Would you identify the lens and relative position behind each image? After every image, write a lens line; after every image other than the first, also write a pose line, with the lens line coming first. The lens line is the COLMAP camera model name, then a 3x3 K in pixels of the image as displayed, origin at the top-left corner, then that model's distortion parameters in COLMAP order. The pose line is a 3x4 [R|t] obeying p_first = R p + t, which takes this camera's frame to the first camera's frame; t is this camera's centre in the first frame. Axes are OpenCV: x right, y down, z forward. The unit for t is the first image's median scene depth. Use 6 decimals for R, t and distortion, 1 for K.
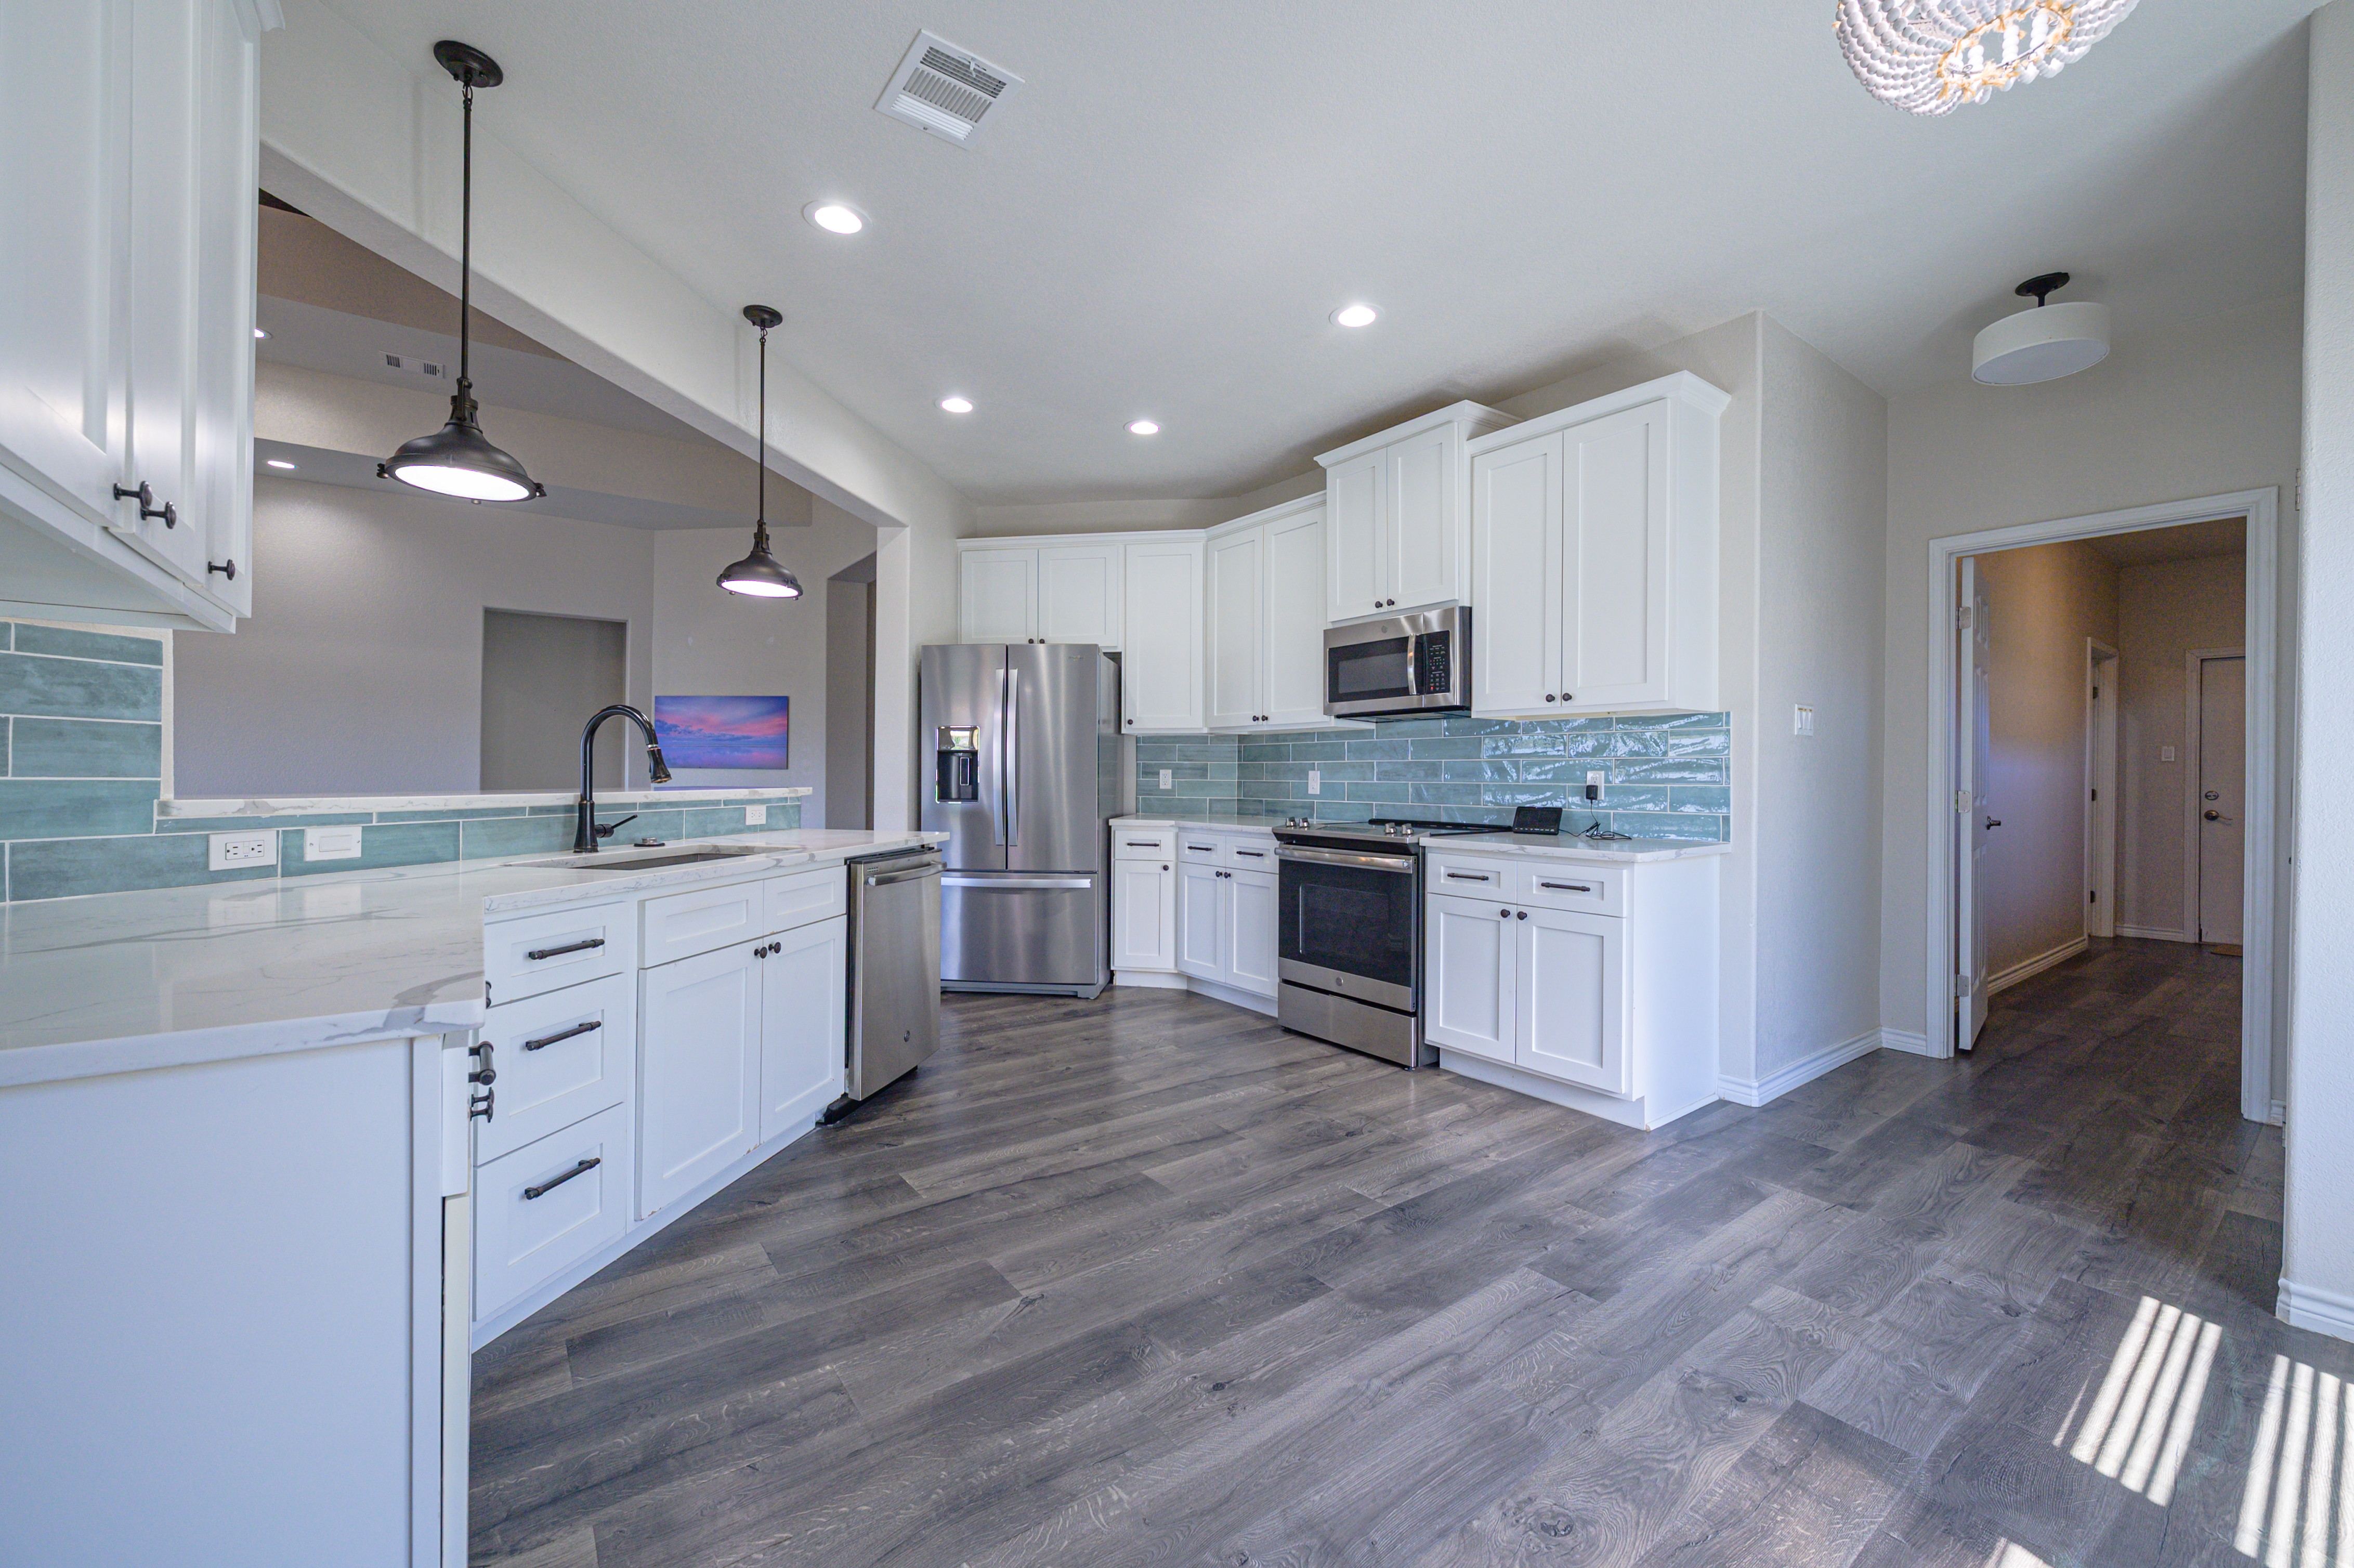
lens RADIAL K [[944.8, 0, 1169.6], [0, 944.8, 774.5], [0, 0, 1]] dist [-0.005314, 0.000337]
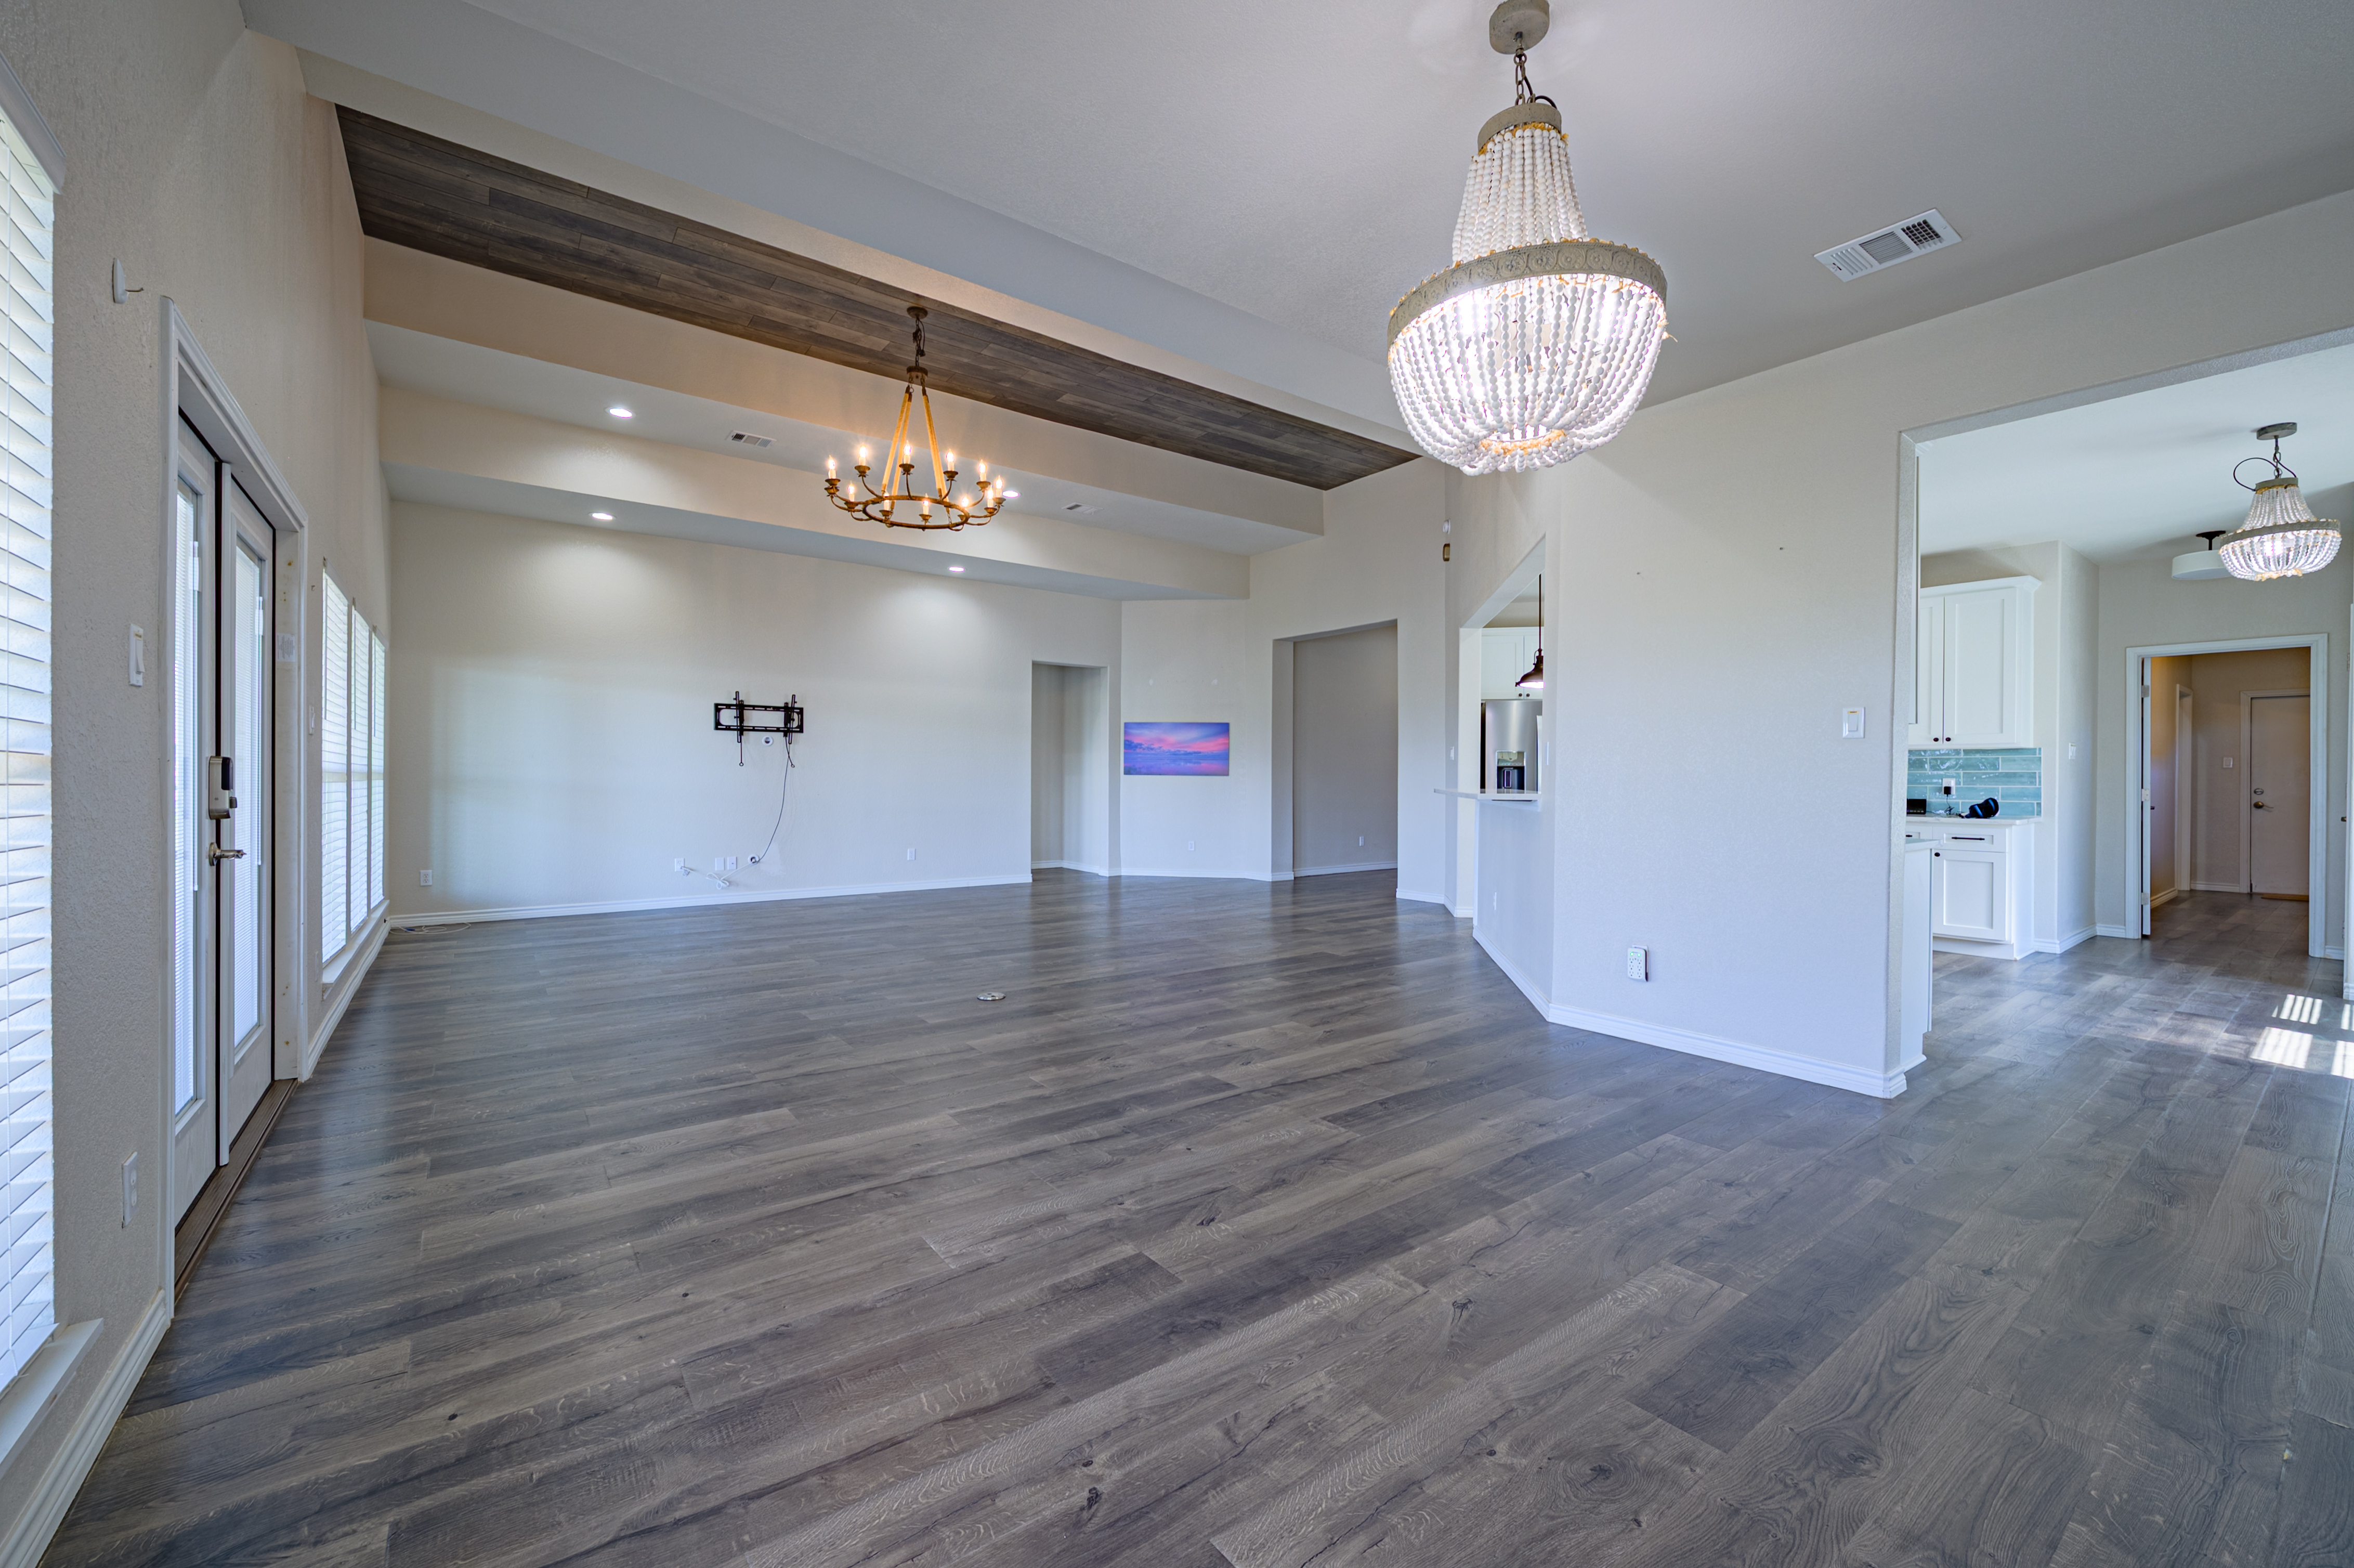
lens RADIAL K [[944.8, 0, 1170.3], [0, 944.8, 777.9], [0, 0, 1]] dist [-0.005314, 0.000337]
pose [[0.999968, -0.002882, 0.007405, -1.113150], [0.002855, 0.999989, 0.003700, -0.017344], [-0.007415, -0.003679, 0.999966, -0.836965]]
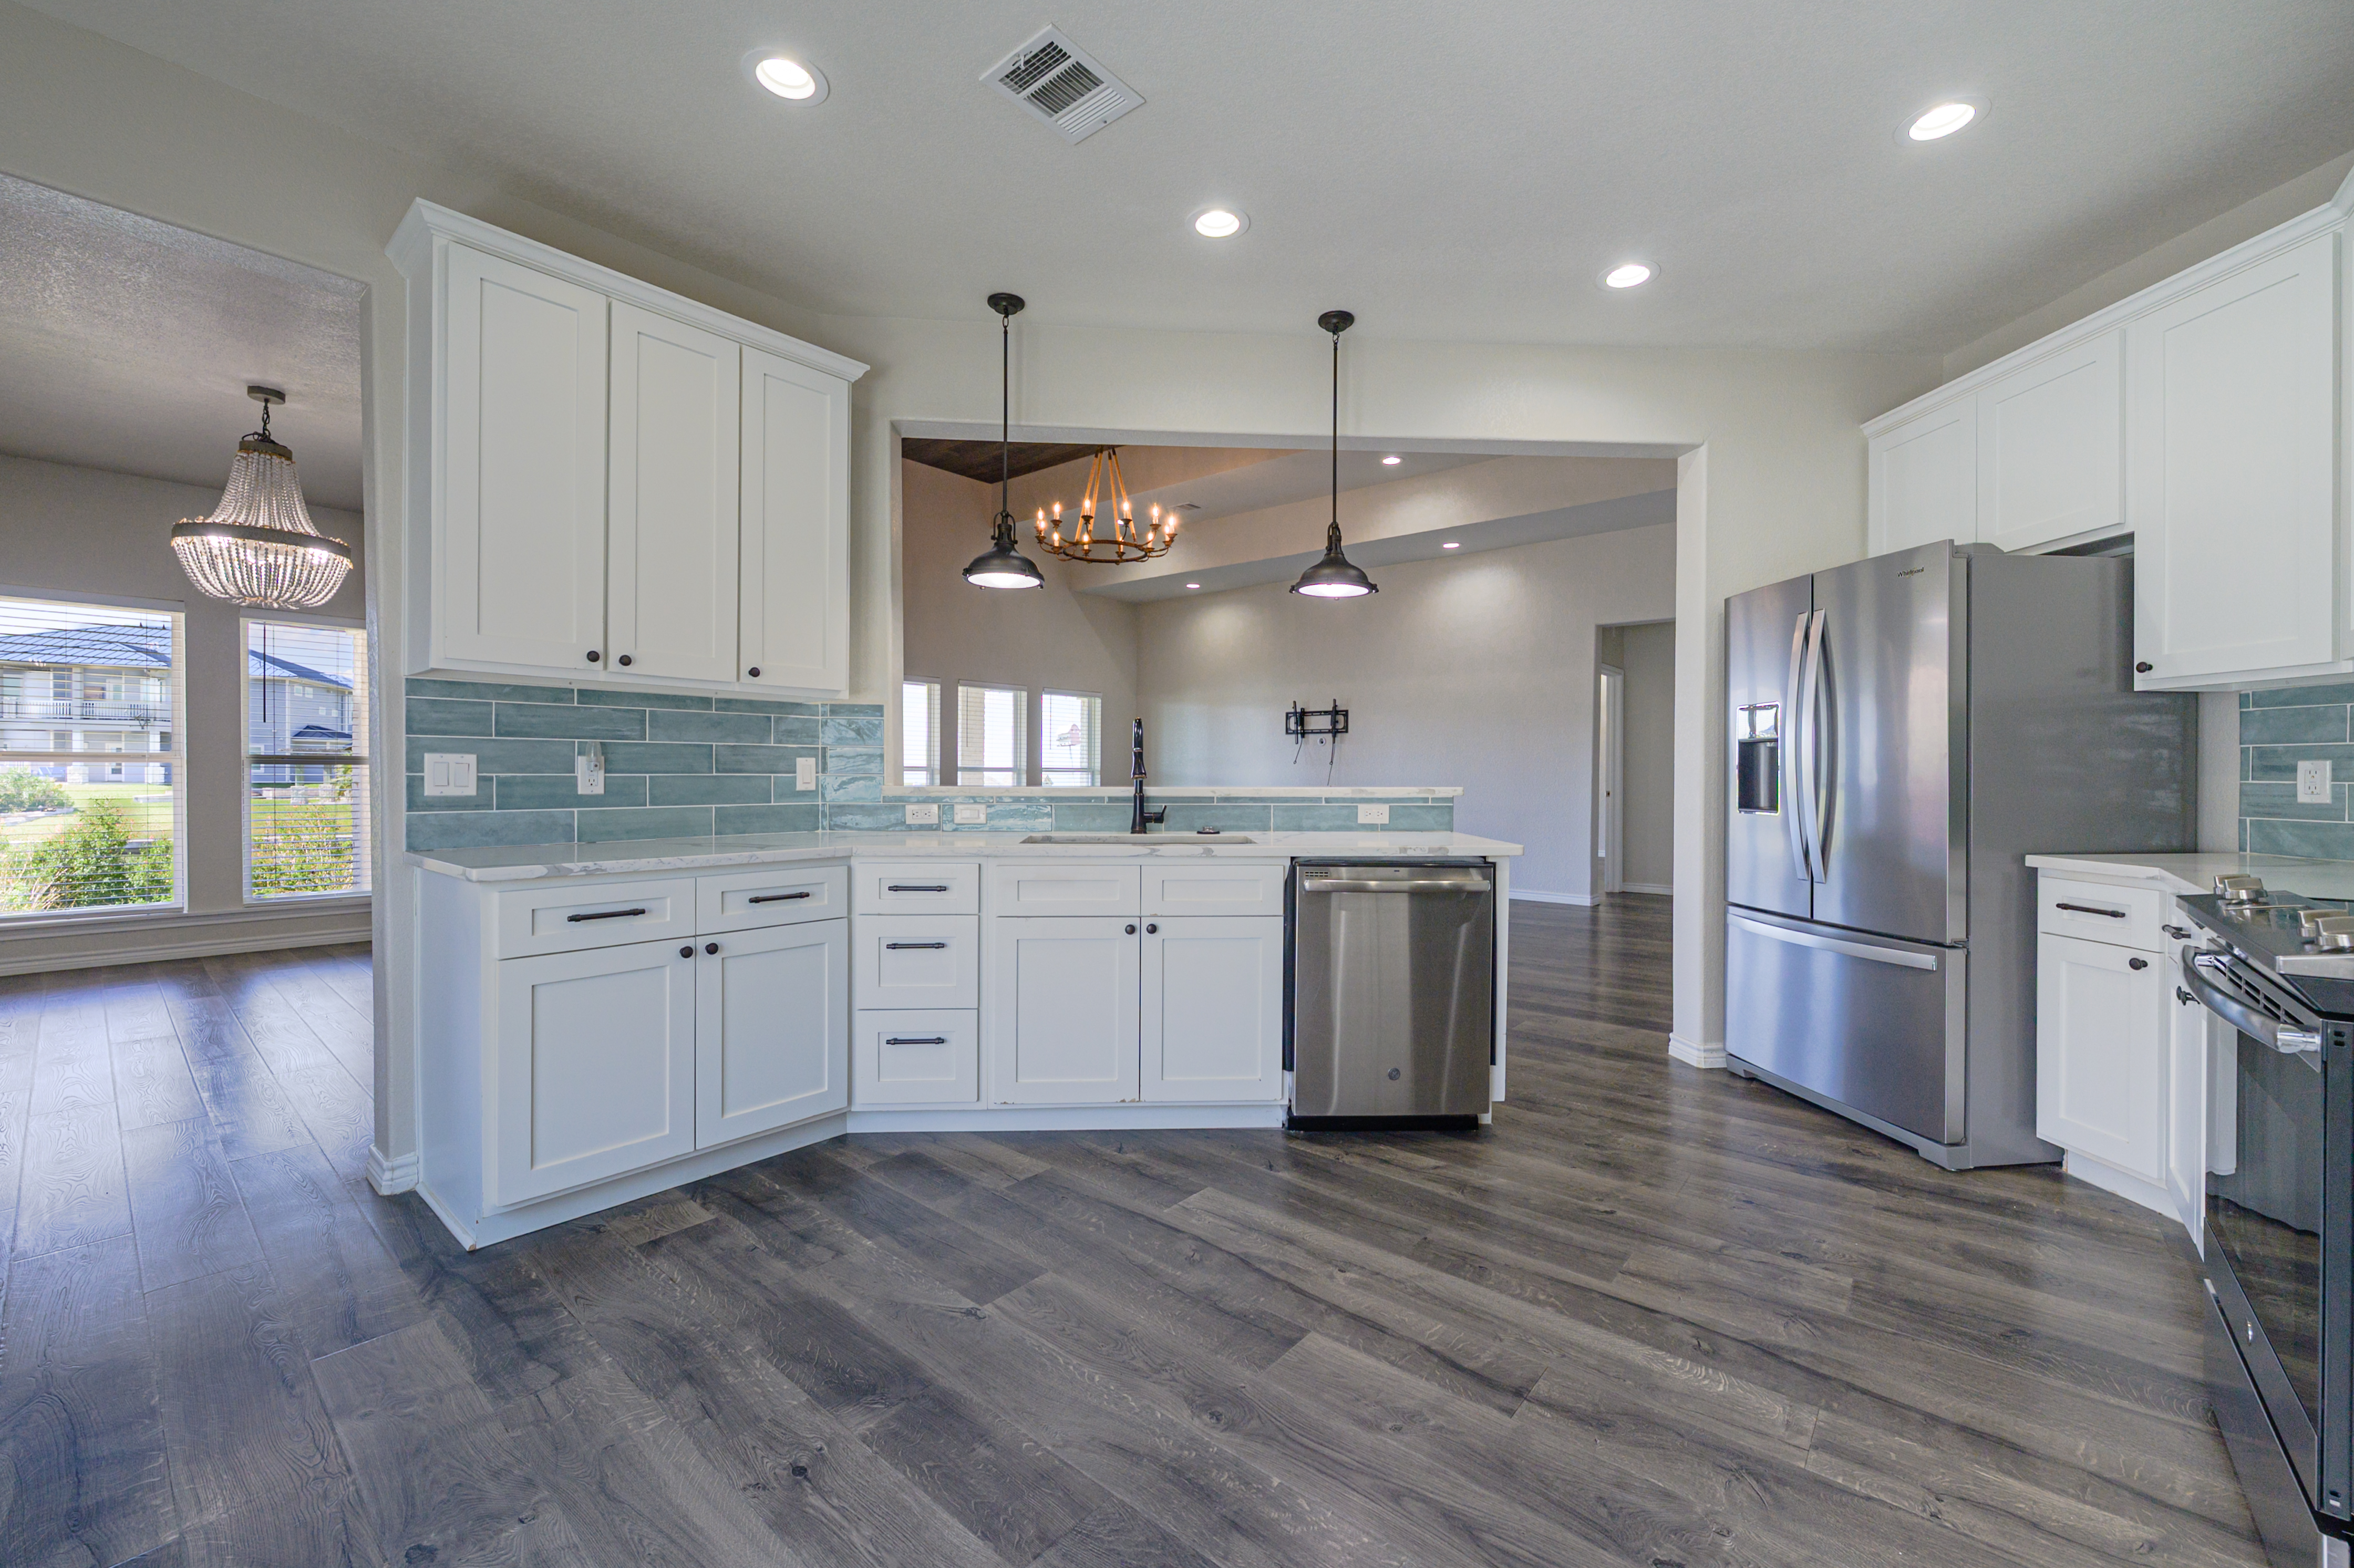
lens RADIAL K [[944.8, 0, 1176.7], [0, 944.8, 776.0], [0, 0, 1]] dist [-0.005314, 0.000337]
pose [[0.225349, -0.004145, -0.974269, 0.487959], [-0.000773, 0.999990, -0.004433, 0.007346], [0.974278, 0.001752, 0.225344, 0.571229]]
